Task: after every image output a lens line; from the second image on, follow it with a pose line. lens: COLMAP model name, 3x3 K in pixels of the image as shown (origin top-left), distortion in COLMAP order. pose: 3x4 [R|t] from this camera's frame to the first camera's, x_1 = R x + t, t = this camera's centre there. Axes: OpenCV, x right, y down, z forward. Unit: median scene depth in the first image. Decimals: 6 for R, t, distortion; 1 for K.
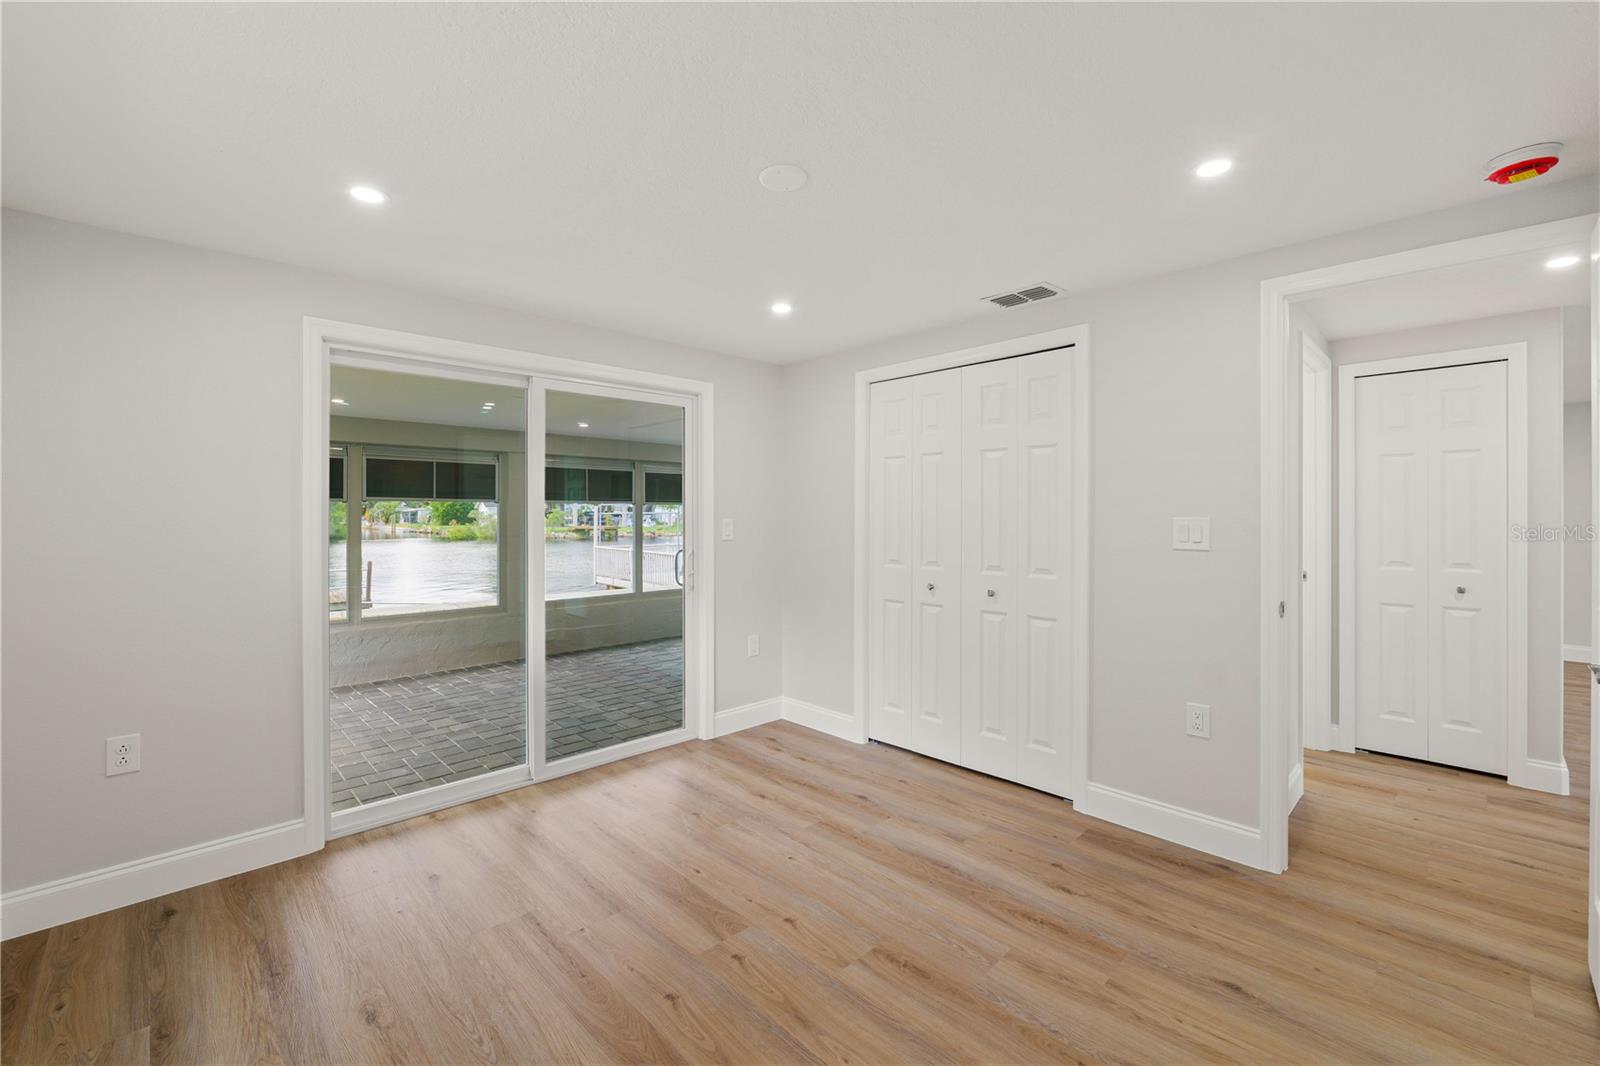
lens RADIAL K [[660.7, 0, 811.4], [0, 660.7, 517.7], [0, 0, 1]] dist [-0.001688, 0.000424]
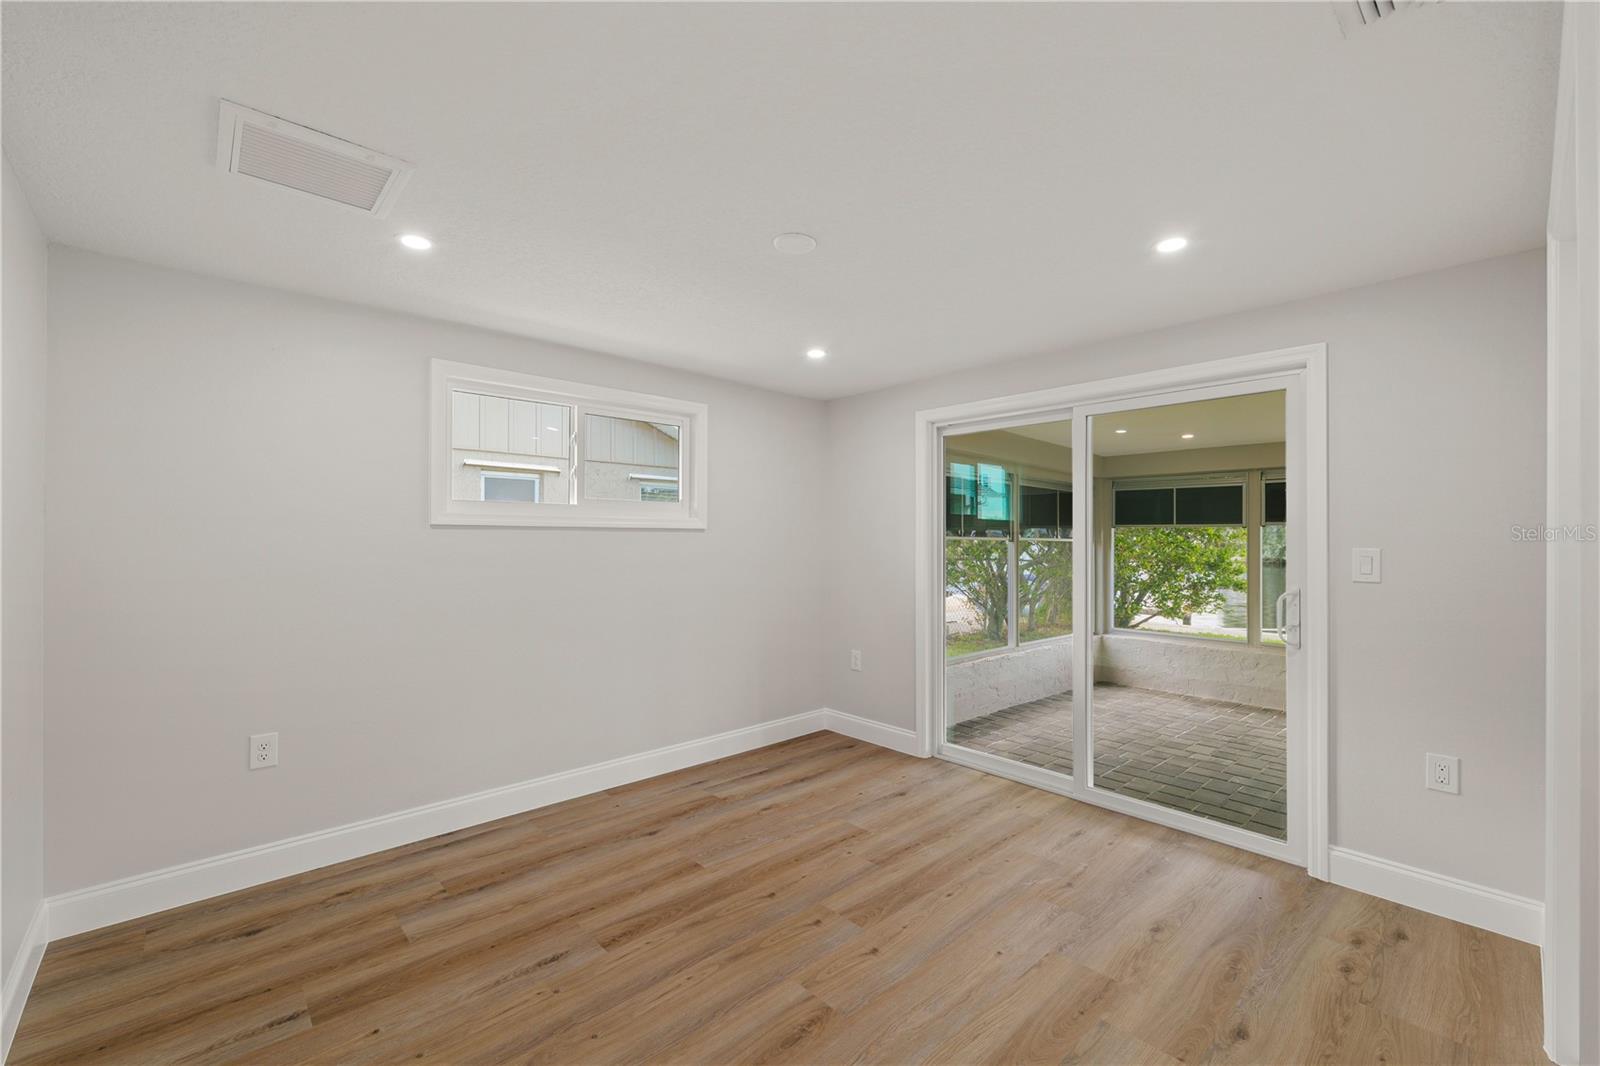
lens RADIAL K [[660.7, 0, 808.4], [0, 660.7, 538.2], [0, 0, 1]] dist [-0.001688, 0.000424]
pose [[-0.019885, 0.000494, -0.999802, 0.604233], [-0.006597, 0.999978, 0.000625, -0.004161], [0.999781, 0.006608, -0.019882, 0.581753]]
